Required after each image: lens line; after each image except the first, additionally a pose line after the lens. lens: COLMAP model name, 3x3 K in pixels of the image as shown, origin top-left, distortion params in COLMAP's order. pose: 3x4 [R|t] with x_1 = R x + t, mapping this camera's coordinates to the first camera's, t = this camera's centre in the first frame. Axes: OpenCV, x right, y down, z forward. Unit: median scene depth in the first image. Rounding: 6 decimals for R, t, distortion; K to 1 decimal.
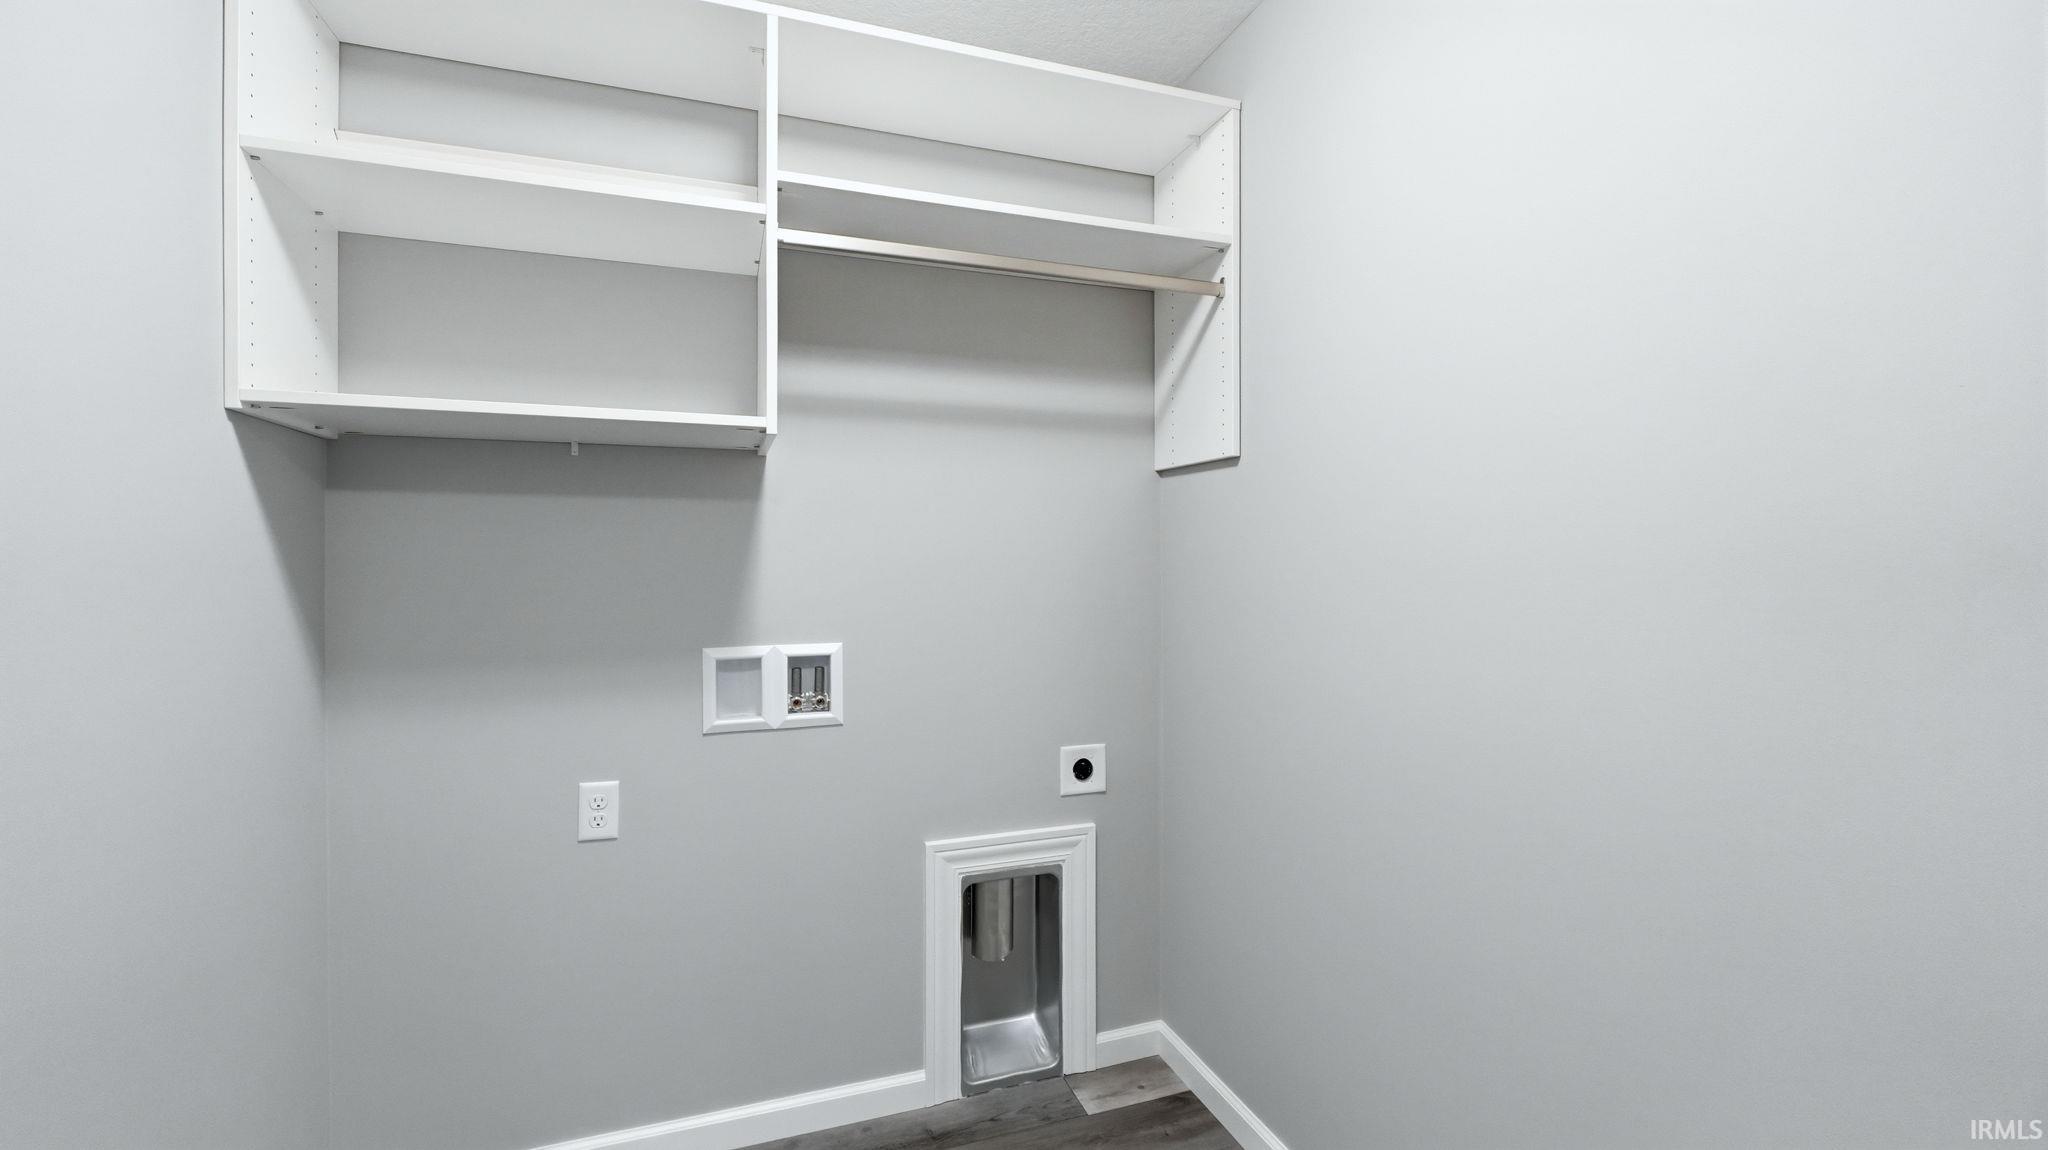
lens RADIAL K [[849.2, 0, 1021.5], [0, 849.2, 565.6], [0, 0, 1]] dist [-0.003610, -0.000101]
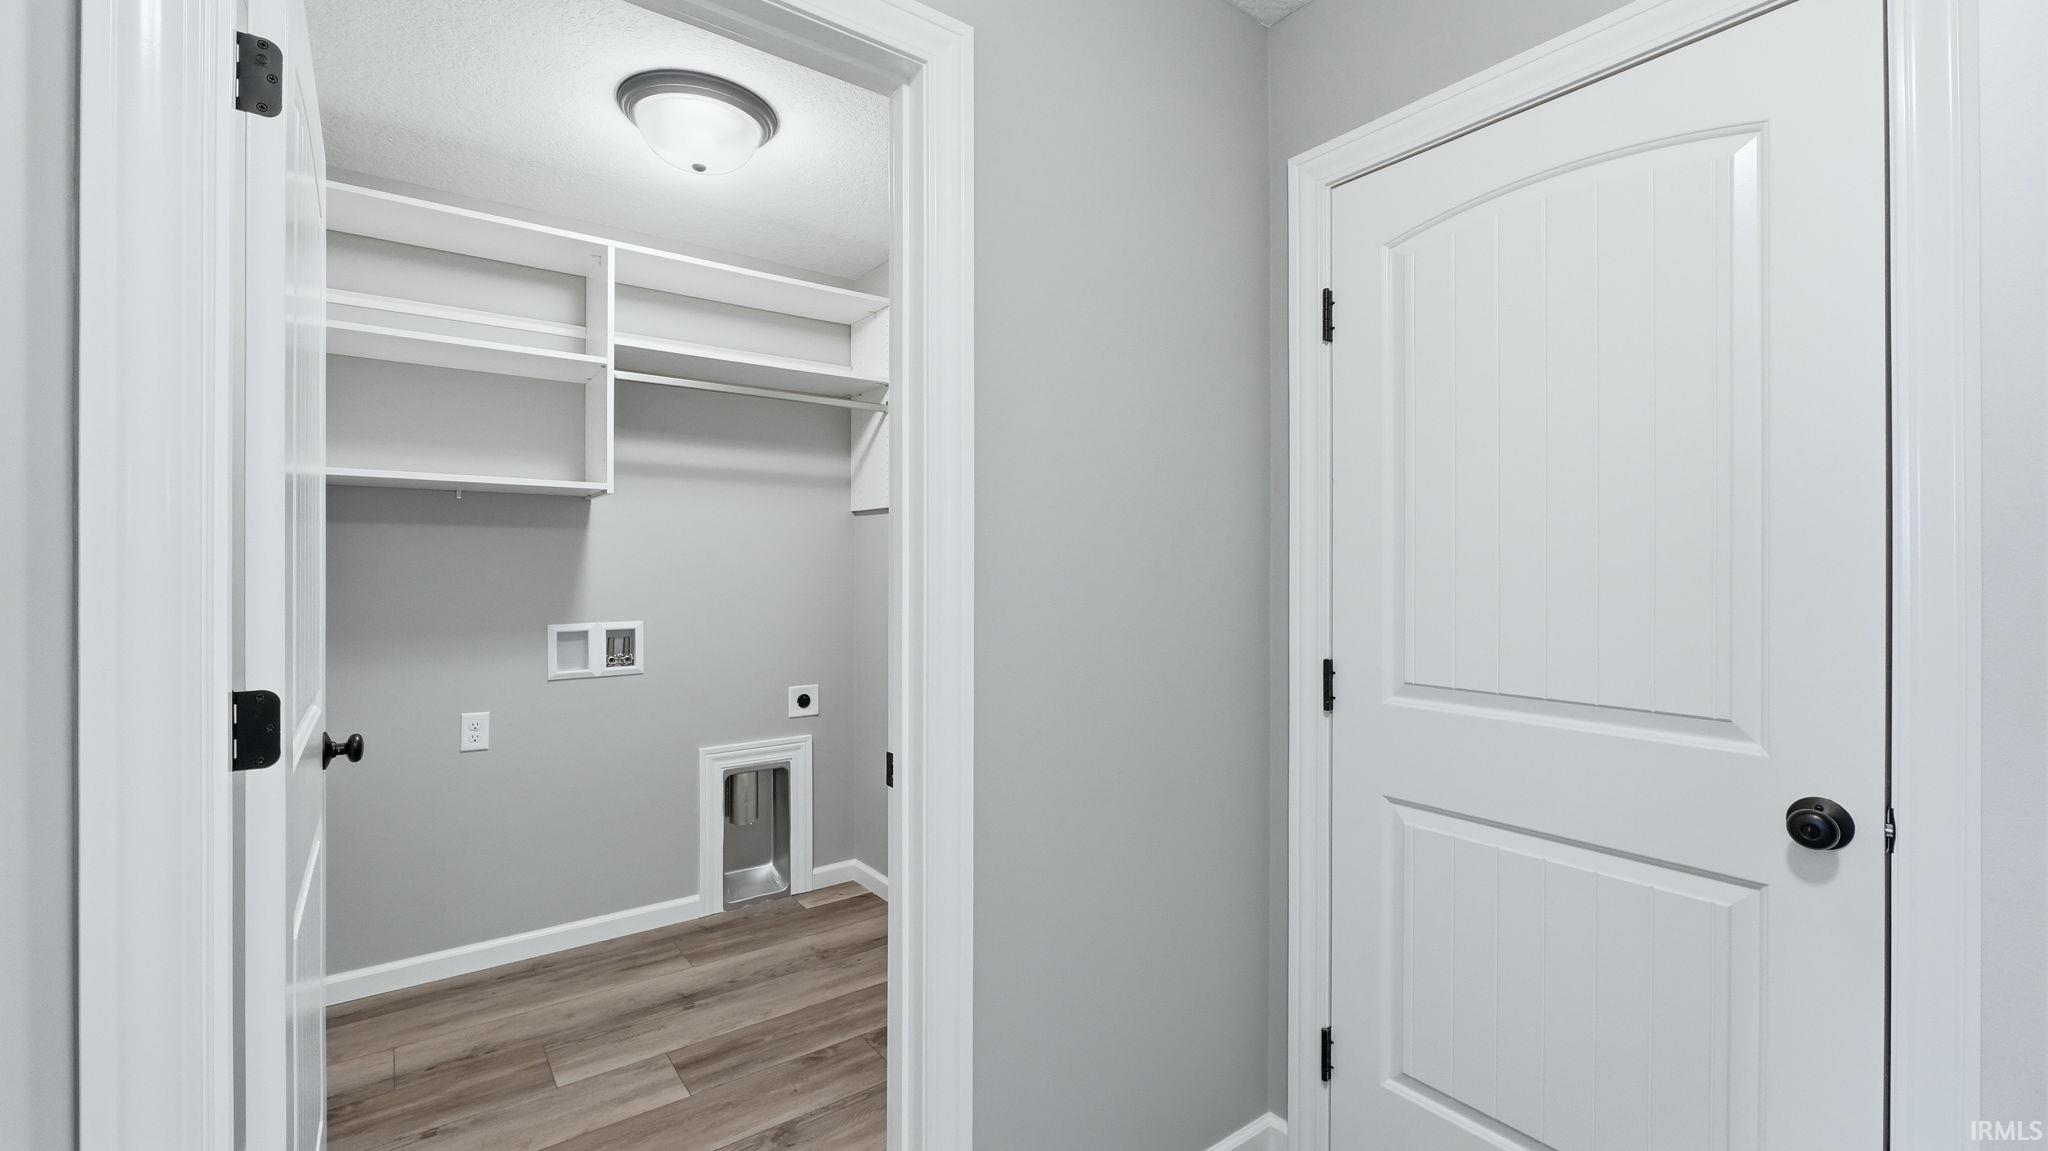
lens RADIAL K [[849.2, 0, 1021.5], [0, 849.2, 566.1], [0, 0, 1]] dist [-0.003610, -0.000101]
pose [[0.953435, 0.000653, 0.301597, -0.018929], [0.003762, 0.999894, -0.014057, 0.014534], [-0.301574, 0.014536, 0.953332, -0.670425]]
